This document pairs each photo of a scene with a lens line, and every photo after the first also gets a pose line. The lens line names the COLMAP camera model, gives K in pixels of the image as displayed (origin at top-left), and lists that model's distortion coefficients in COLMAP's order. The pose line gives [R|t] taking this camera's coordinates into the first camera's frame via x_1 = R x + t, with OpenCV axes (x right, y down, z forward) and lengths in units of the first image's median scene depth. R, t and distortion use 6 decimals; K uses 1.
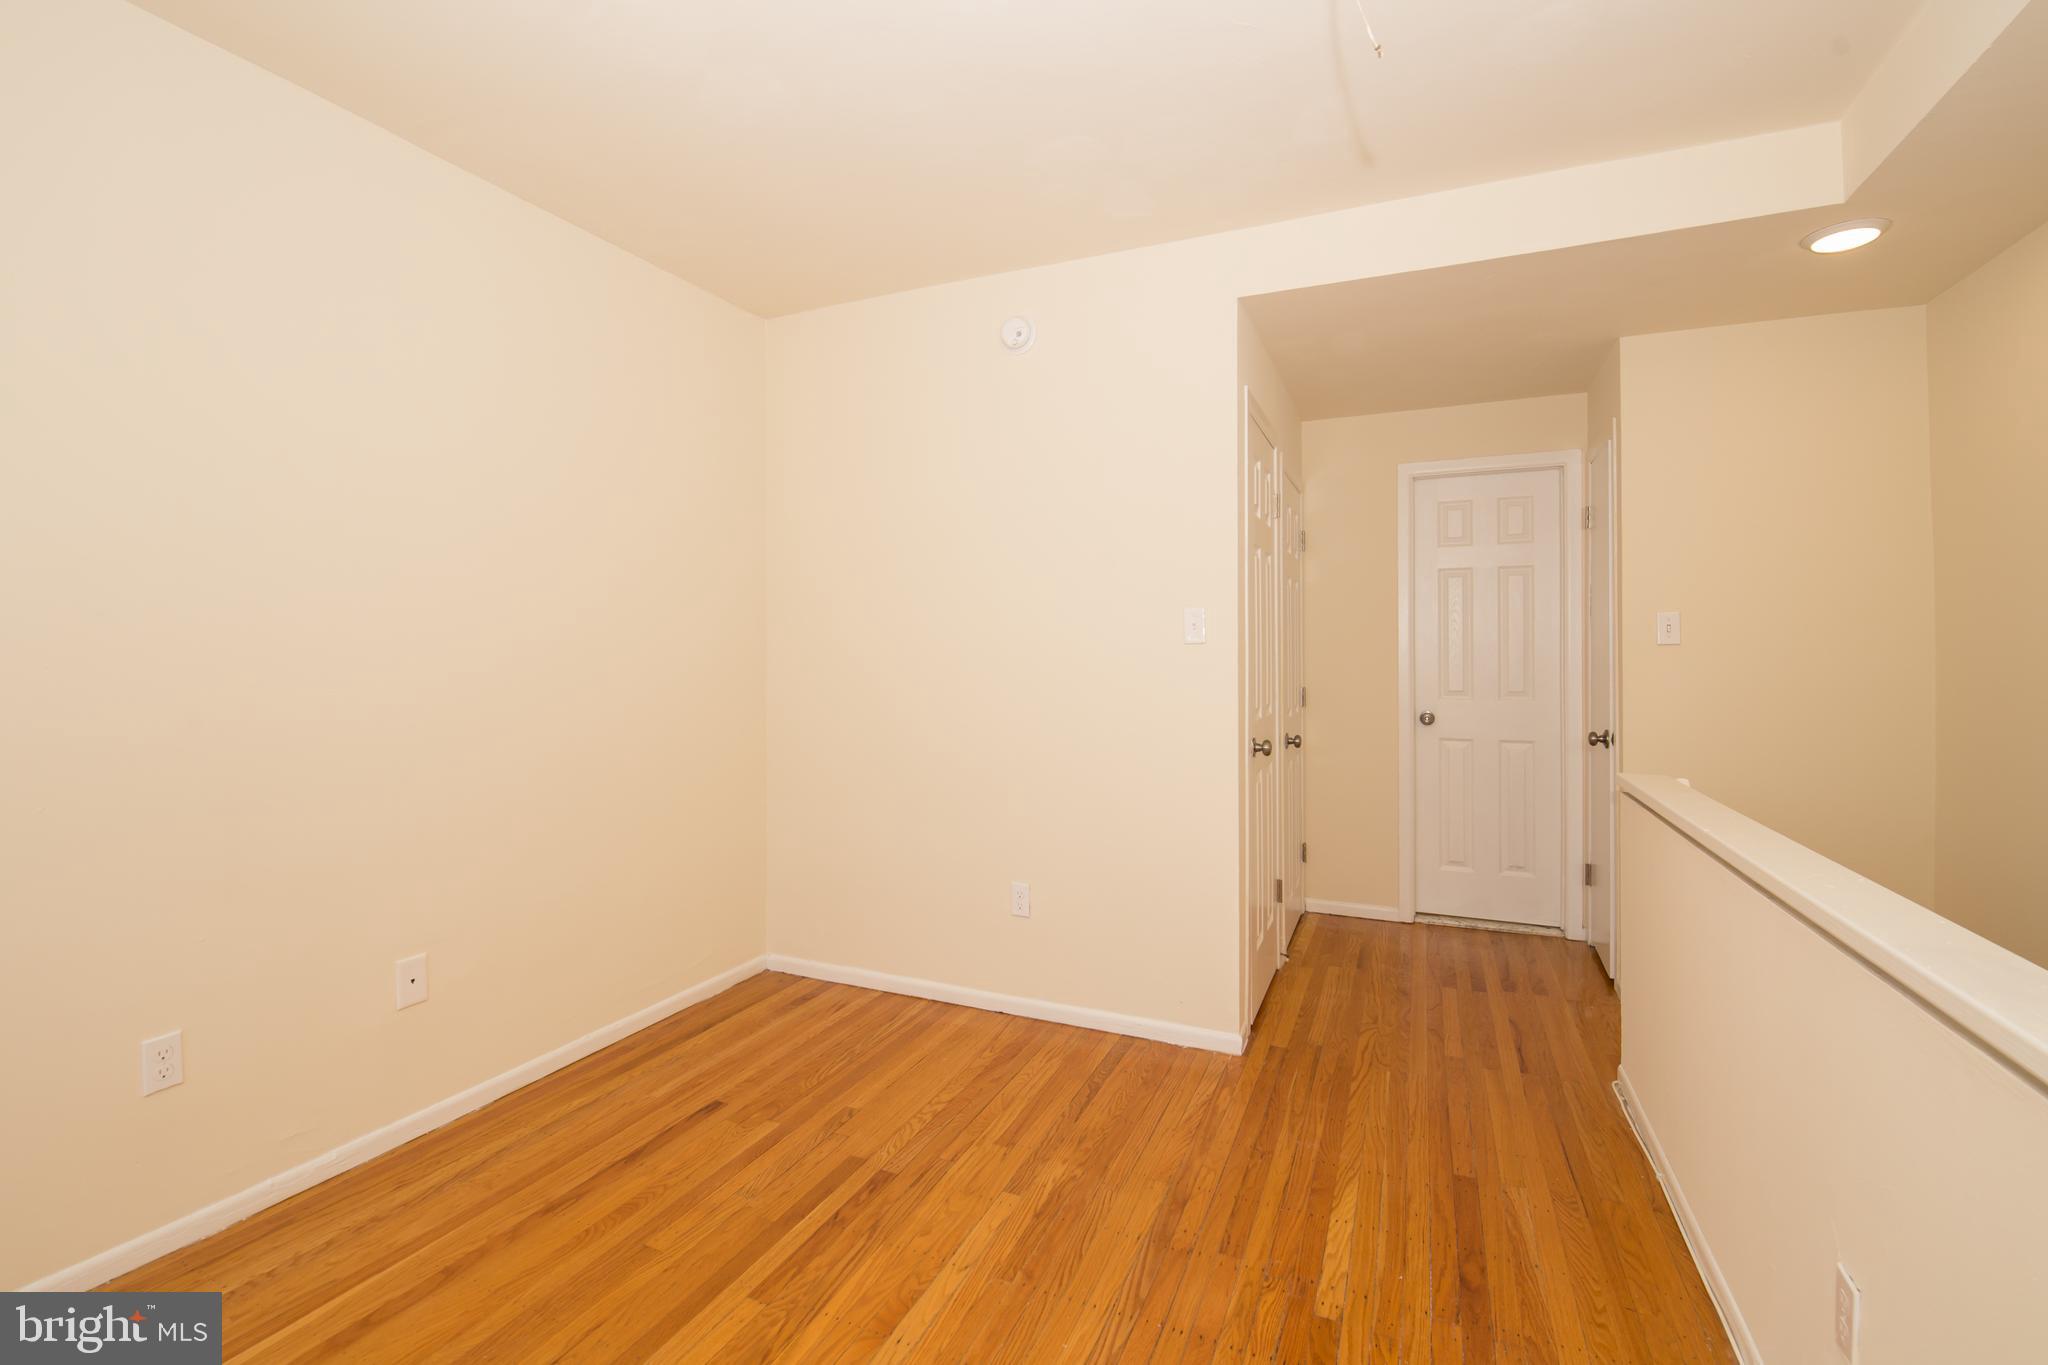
lens RADIAL K [[902.2, 0, 1027.5], [0, 902.2, 653.4], [0, 0, 1]] dist [0.003543, -0.011561]
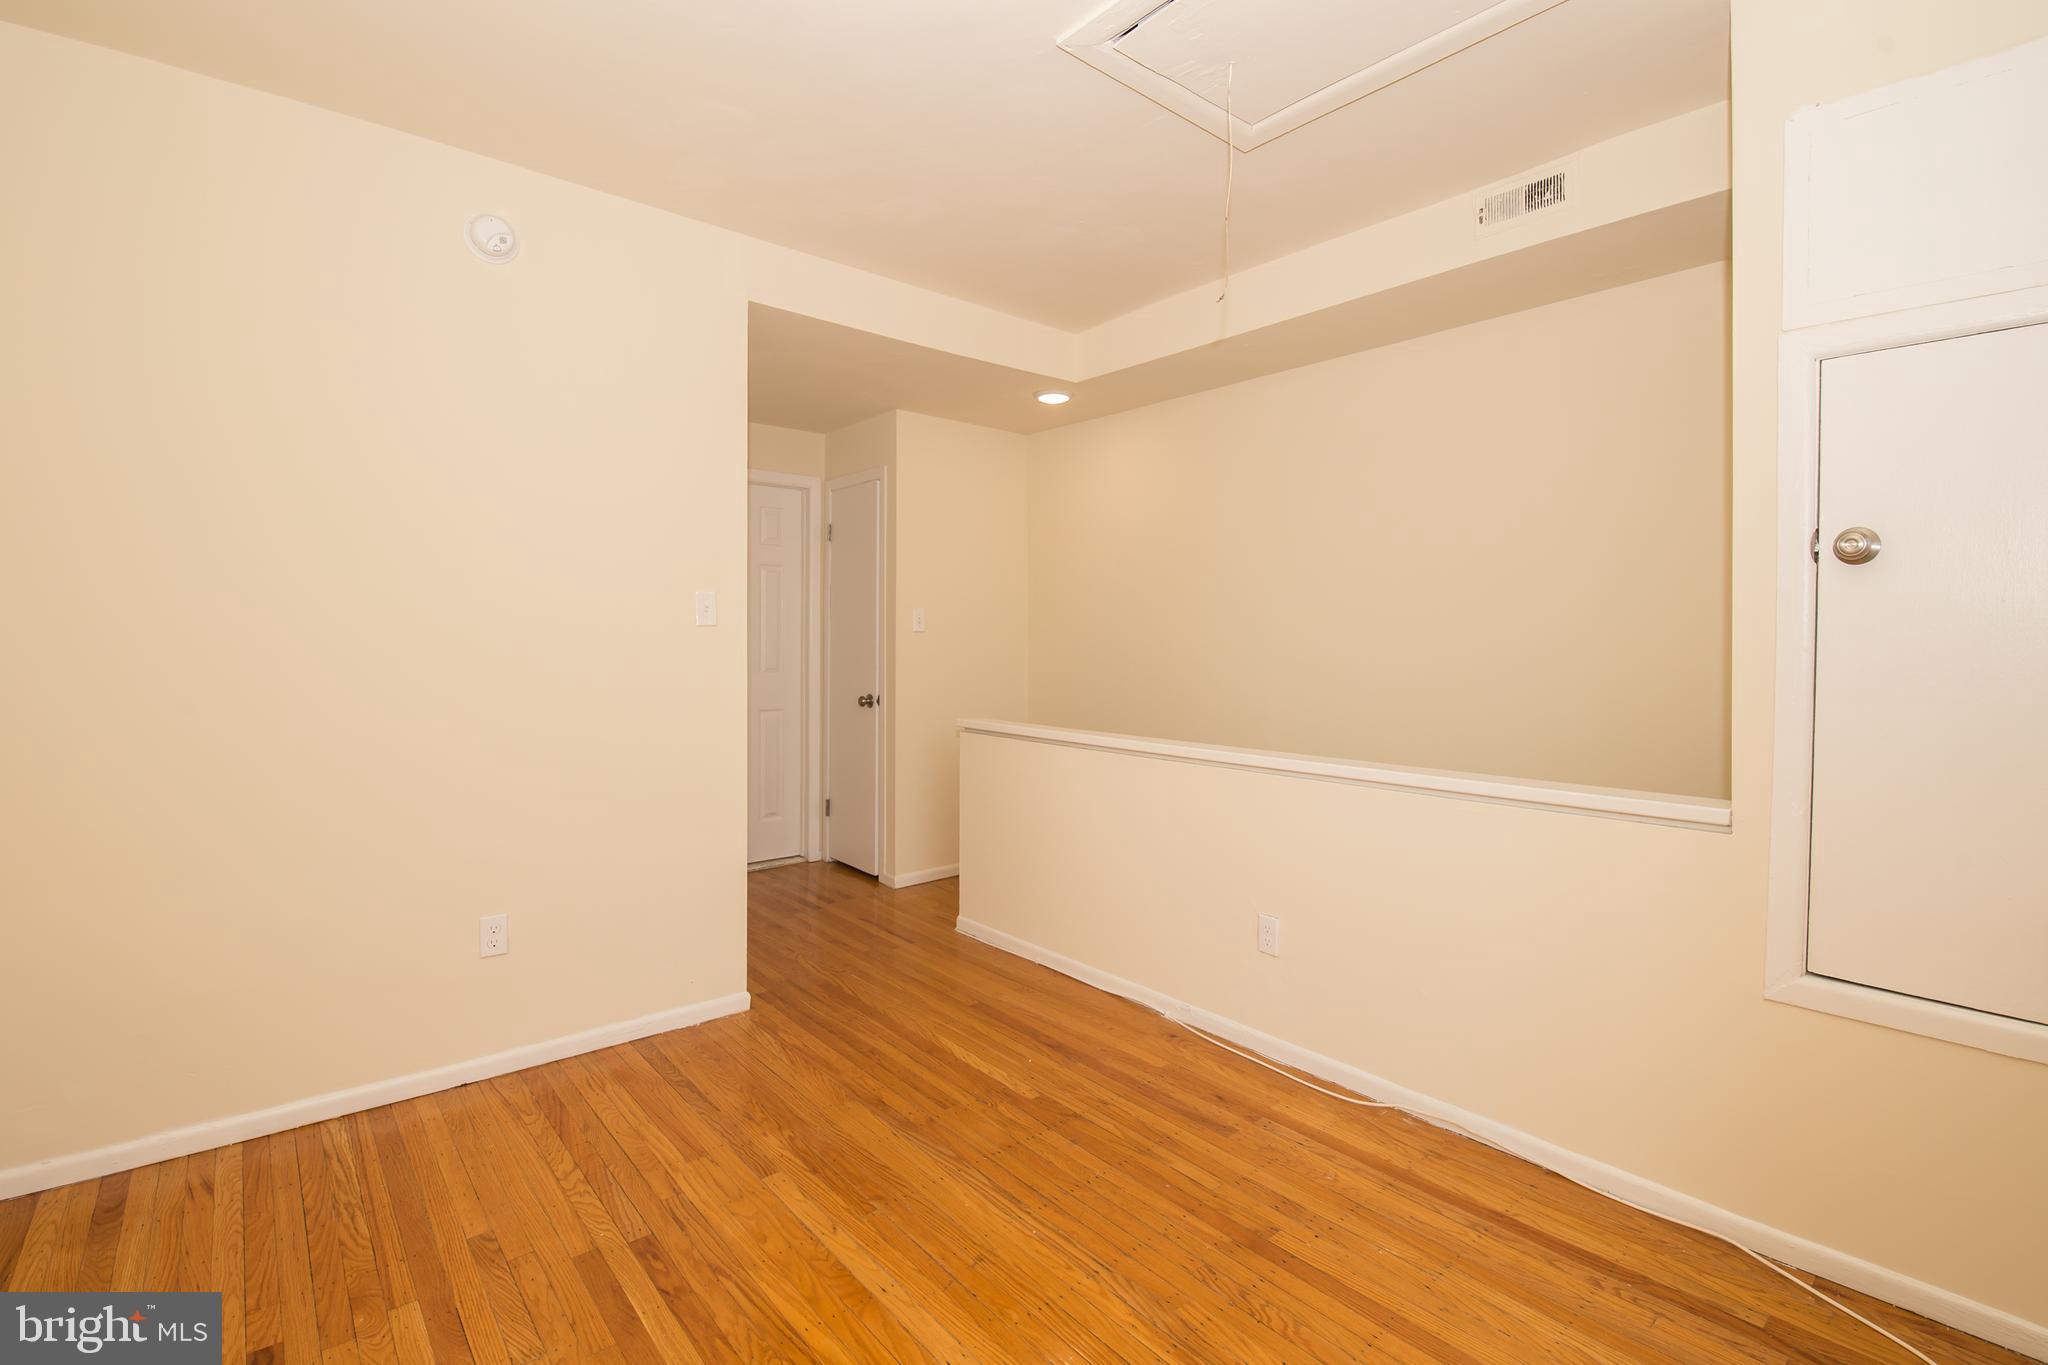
lens RADIAL K [[911.7, 0, 1013.7], [0, 911.7, 651.8], [0, 0, 1]] dist [0.006003, -0.011209]
pose [[0.443680, -0.006898, 0.896159, -0.730322], [-0.003172, 0.999952, 0.009268, 0.007678], [-0.896180, -0.006954, 0.443637, 0.285905]]
